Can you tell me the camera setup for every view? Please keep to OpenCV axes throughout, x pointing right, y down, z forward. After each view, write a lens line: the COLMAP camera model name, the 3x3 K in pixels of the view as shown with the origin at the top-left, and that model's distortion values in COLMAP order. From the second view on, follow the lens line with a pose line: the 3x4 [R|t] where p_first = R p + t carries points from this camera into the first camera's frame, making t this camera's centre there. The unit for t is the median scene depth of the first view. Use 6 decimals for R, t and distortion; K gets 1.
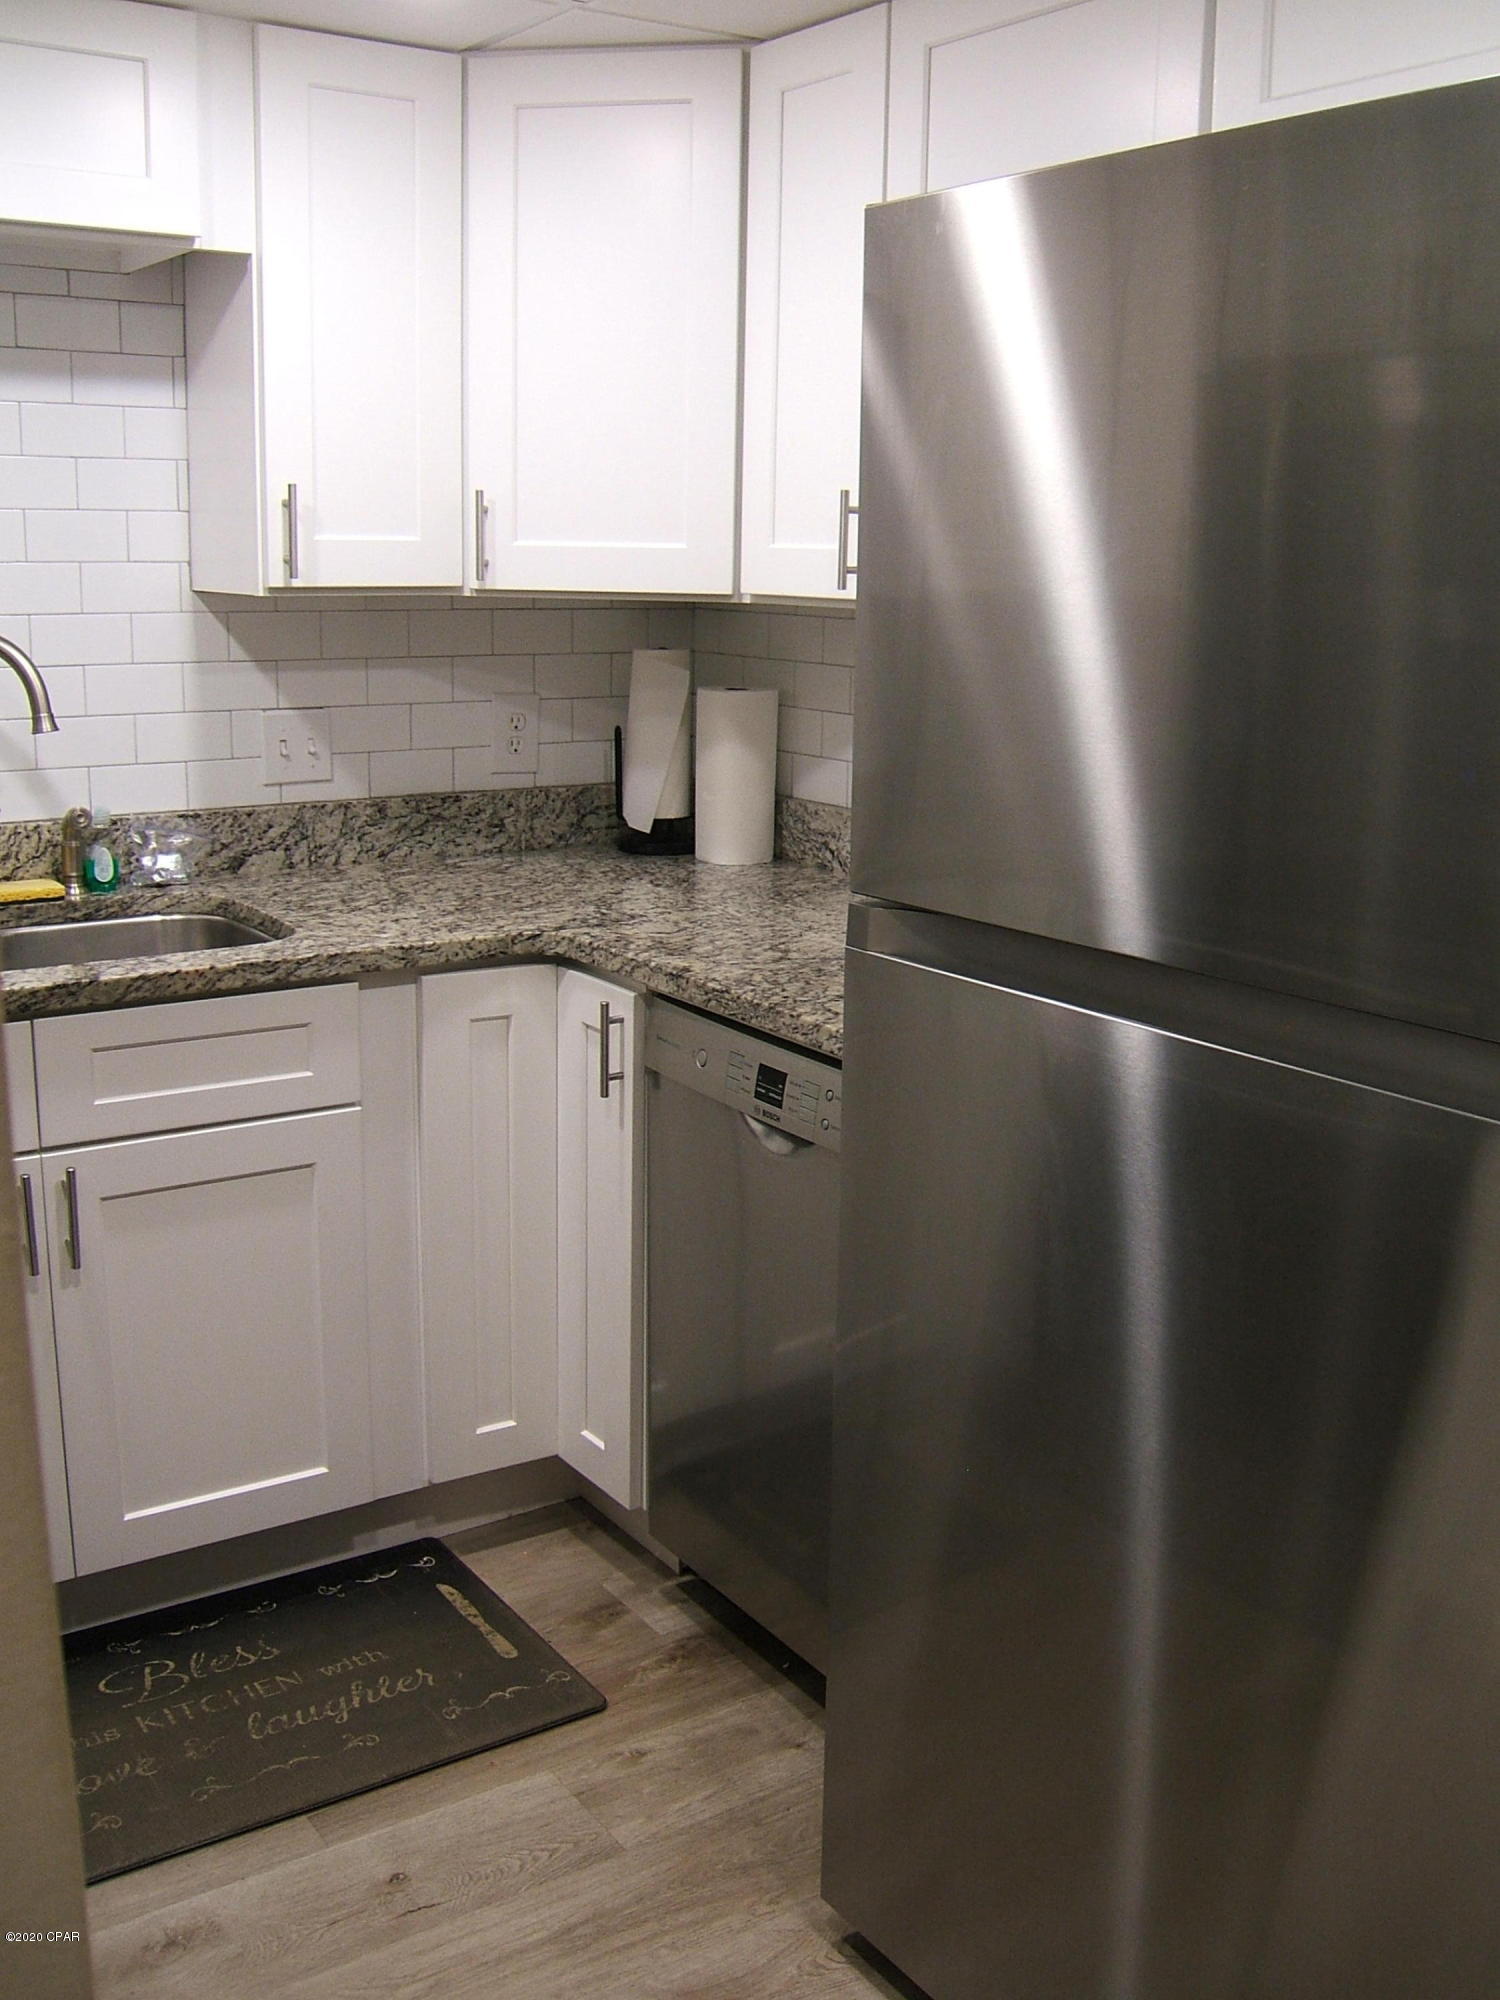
lens RADIAL K [[1994.5, 0, 753.7], [0, 1994.5, 949.8], [0, 0, 1]] dist [-0.155444, 0.141590]
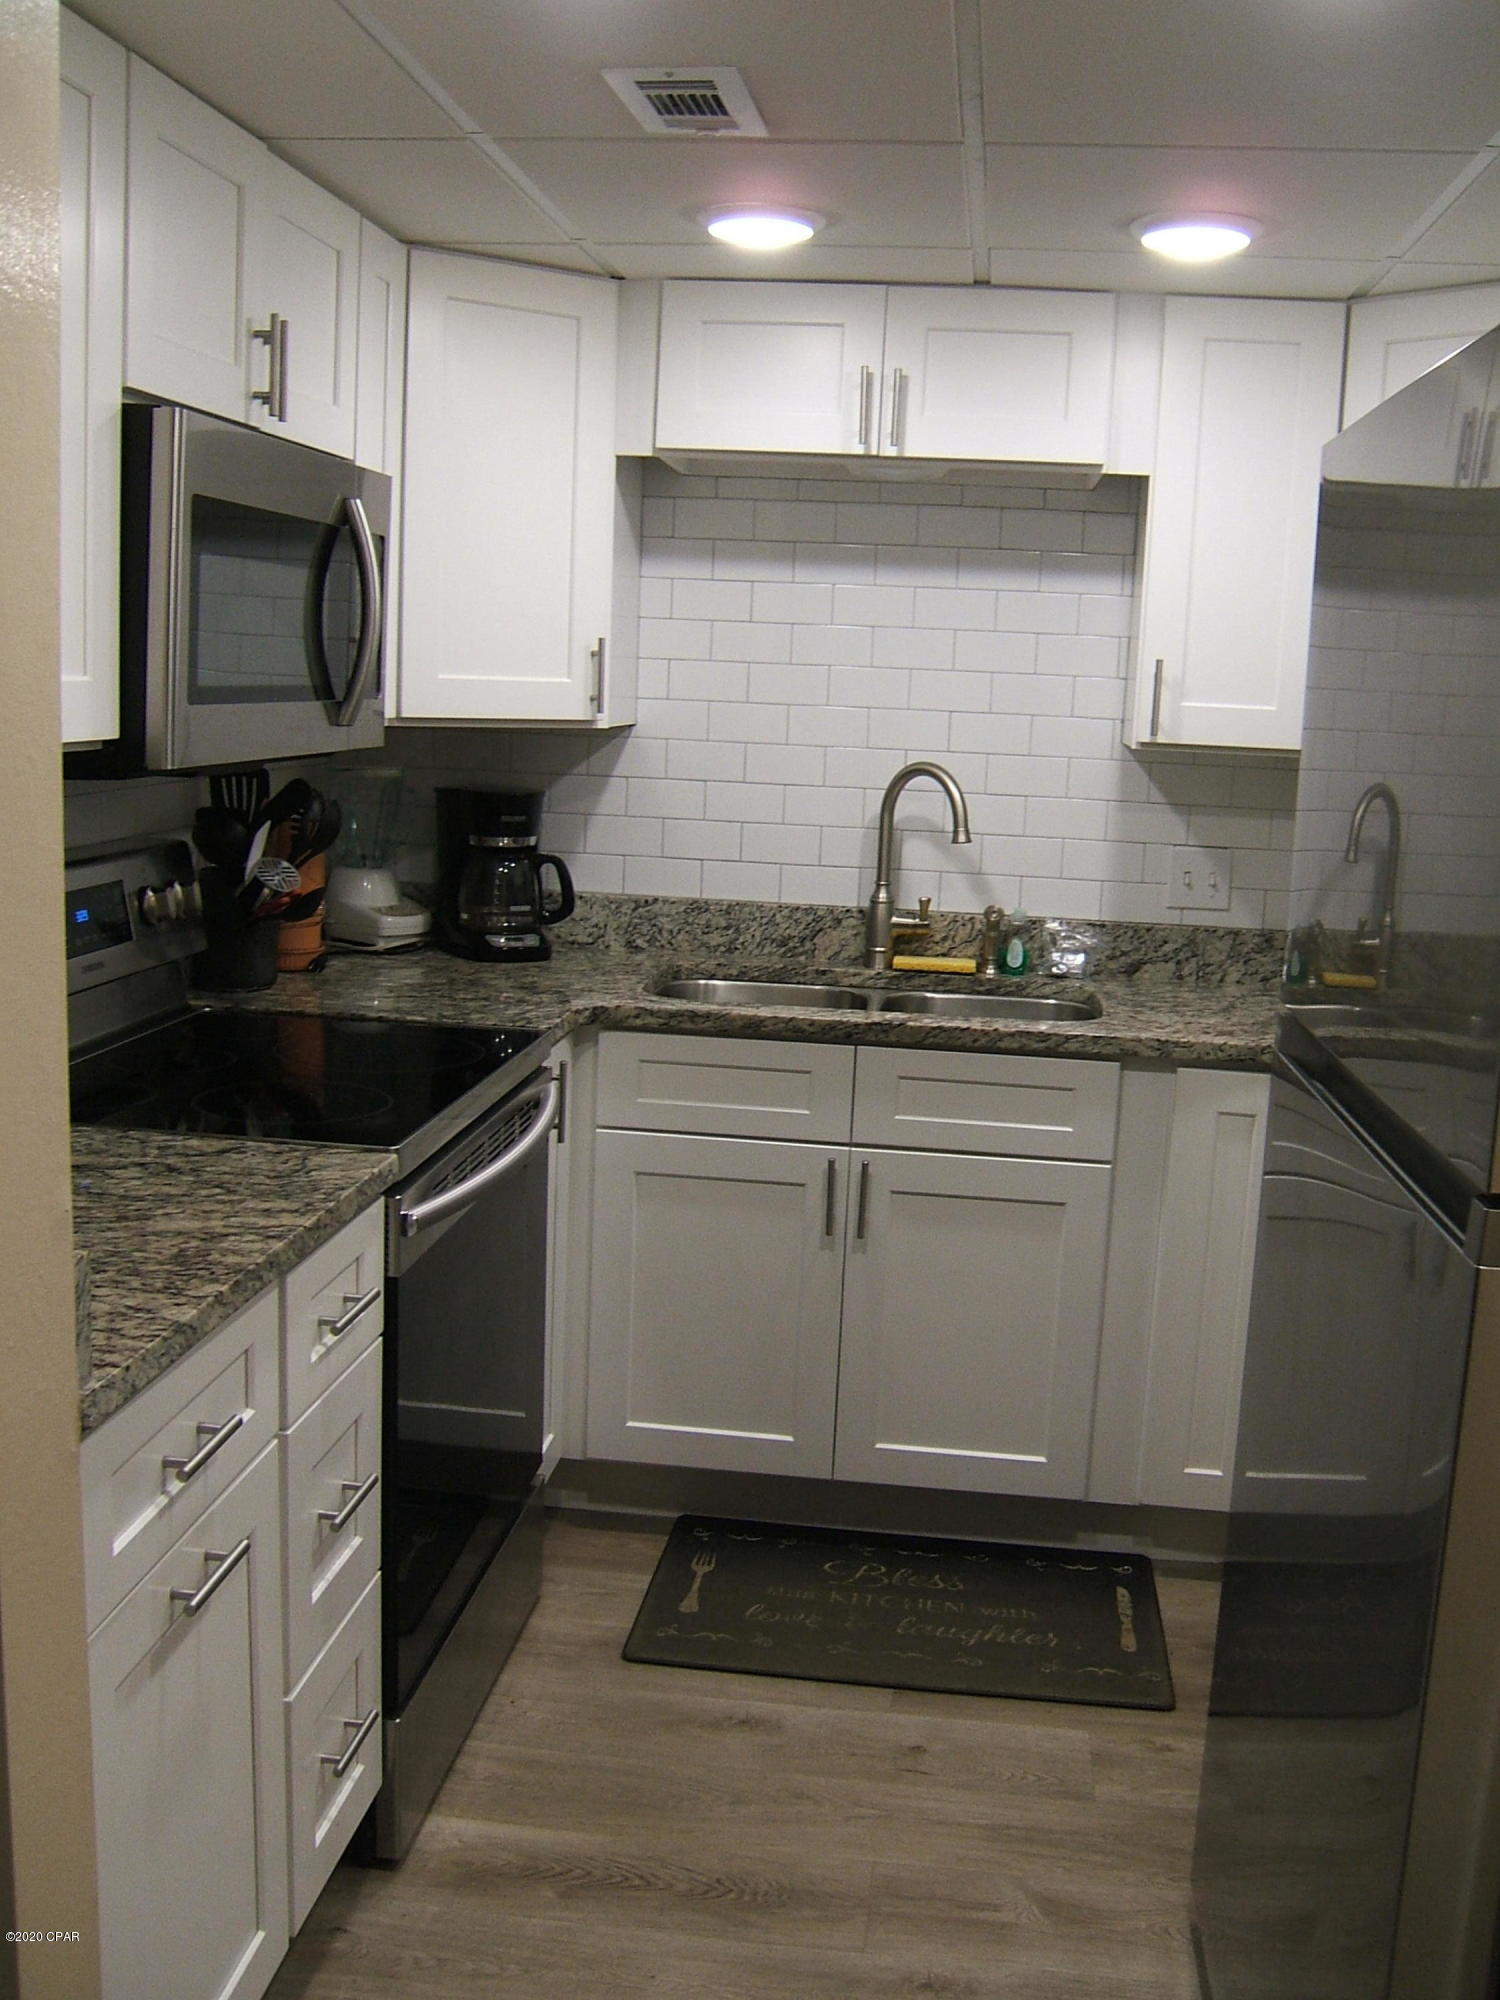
lens RADIAL K [[1852.9, 0, 592.3], [0, 1852.9, 877.1], [0, 0, 1]] dist [-0.087380, -0.045084]
pose [[0.731383, 0.087666, -0.676309, 0.263605], [-0.162748, 0.985487, -0.048259, 0.009248], [0.662263, 0.145364, 0.735036, -0.053744]]
